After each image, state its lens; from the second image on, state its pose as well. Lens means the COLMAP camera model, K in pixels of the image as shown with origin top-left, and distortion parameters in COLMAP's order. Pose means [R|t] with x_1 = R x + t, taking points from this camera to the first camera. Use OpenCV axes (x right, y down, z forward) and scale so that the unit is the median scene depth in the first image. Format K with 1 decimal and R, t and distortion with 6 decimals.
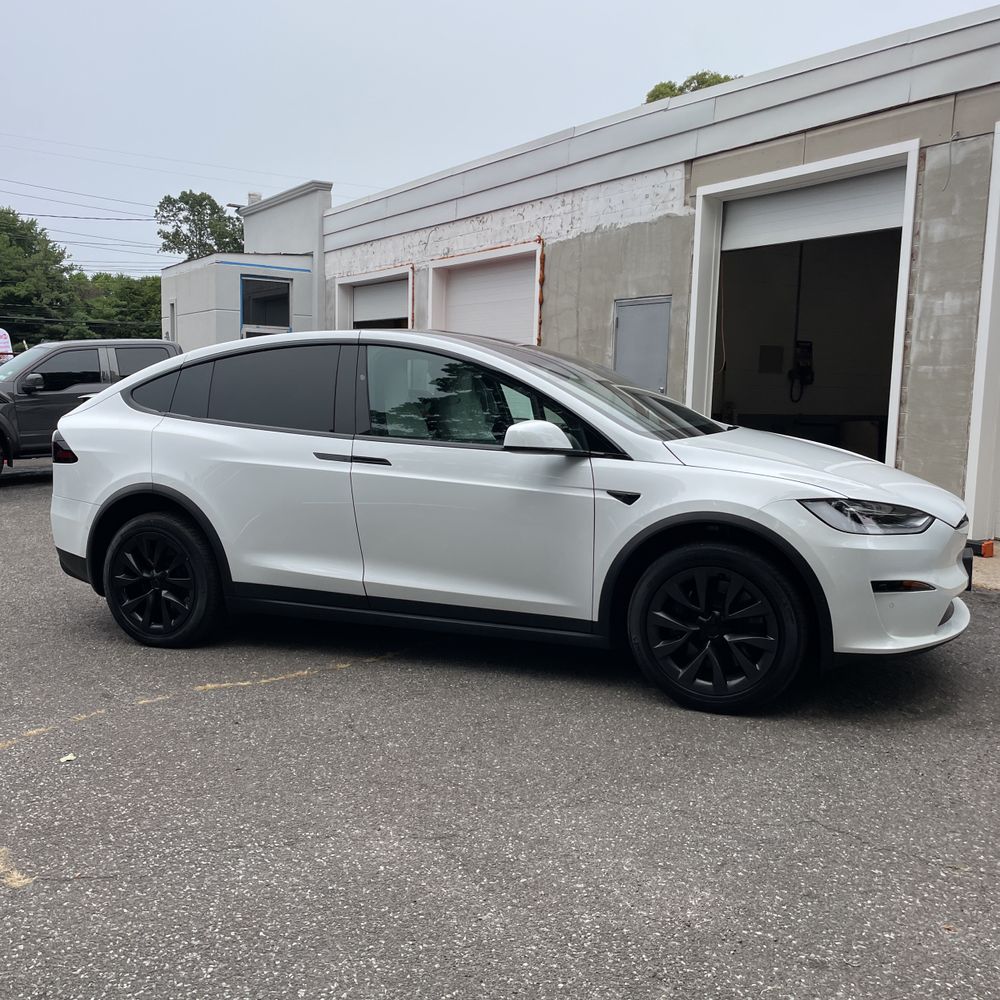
lens RADIAL K [[1057.0, 0, 511.4], [0, 1057.0, 498.5], [0, 0, 1]] dist [0.072867, -0.005821]
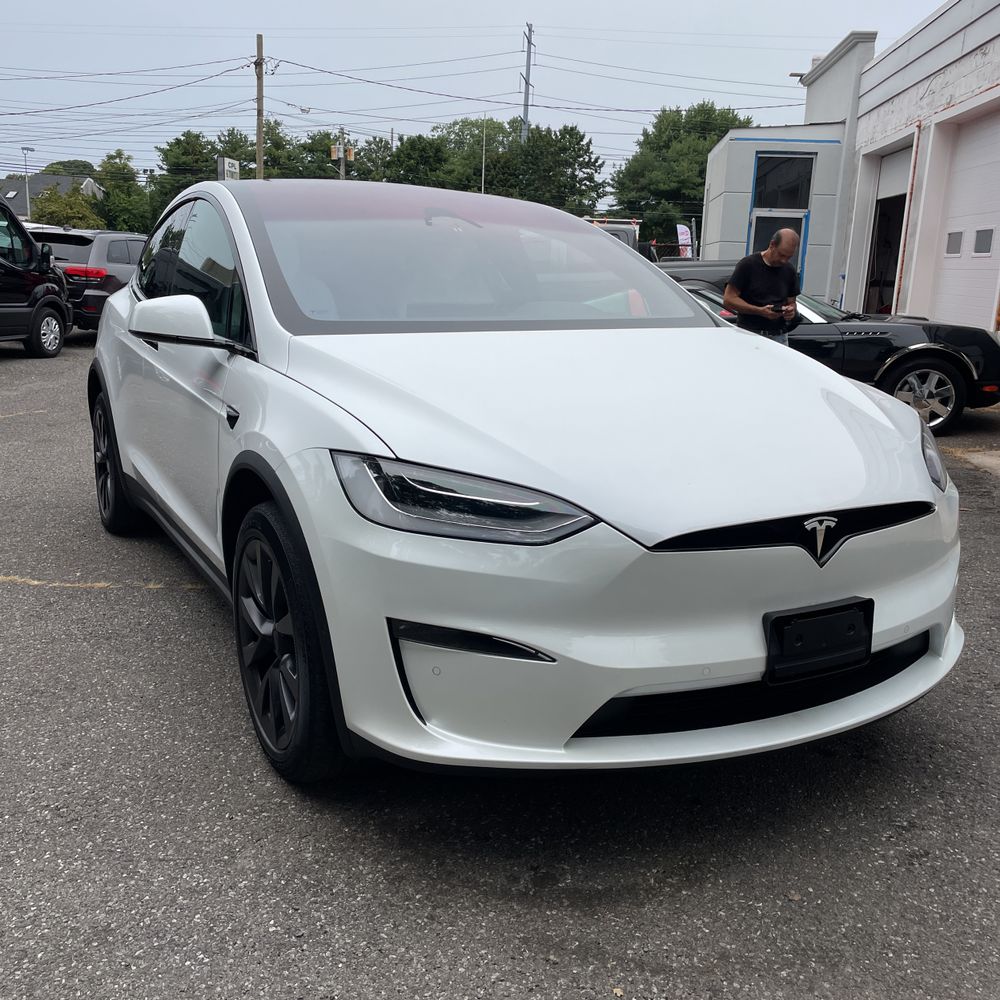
lens RADIAL K [[1034.4, 0, 500.0], [0, 1034.4, 500.0], [0, 0, 1]] dist [0.094007, -0.156212]
pose [[0.772694, 0.143920, -0.618248, 0.342316], [-0.082574, 0.988472, 0.126901, -0.024391], [0.629385, -0.047005, 0.775671, 0.319218]]
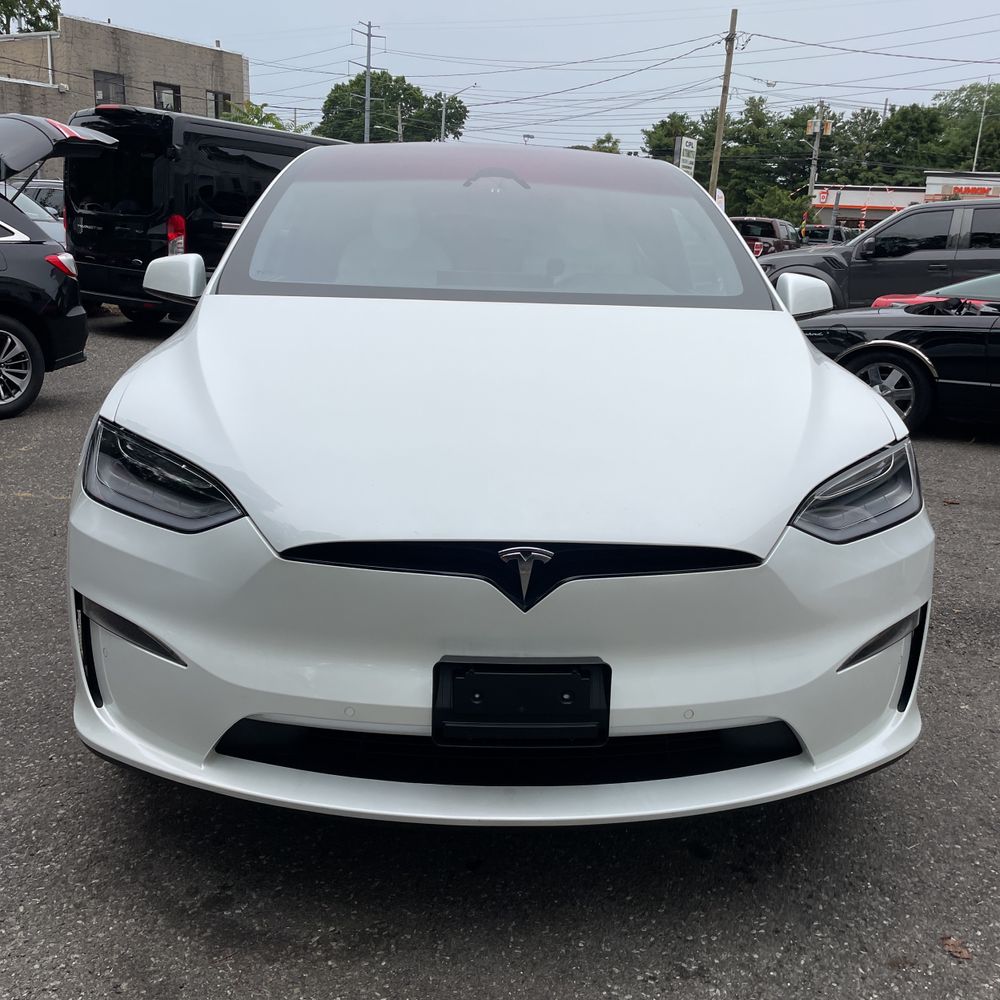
lens RADIAL K [[1024.2, 0, 465.9], [0, 1024.2, 503.6], [0, 0, 1]] dist [0.070407, -0.085377]
pose [[0.411828, 0.235287, -0.880362, 0.413448], [-0.130072, 0.971377, 0.198765, -0.040347], [0.901931, 0.032653, 0.430644, 0.475769]]
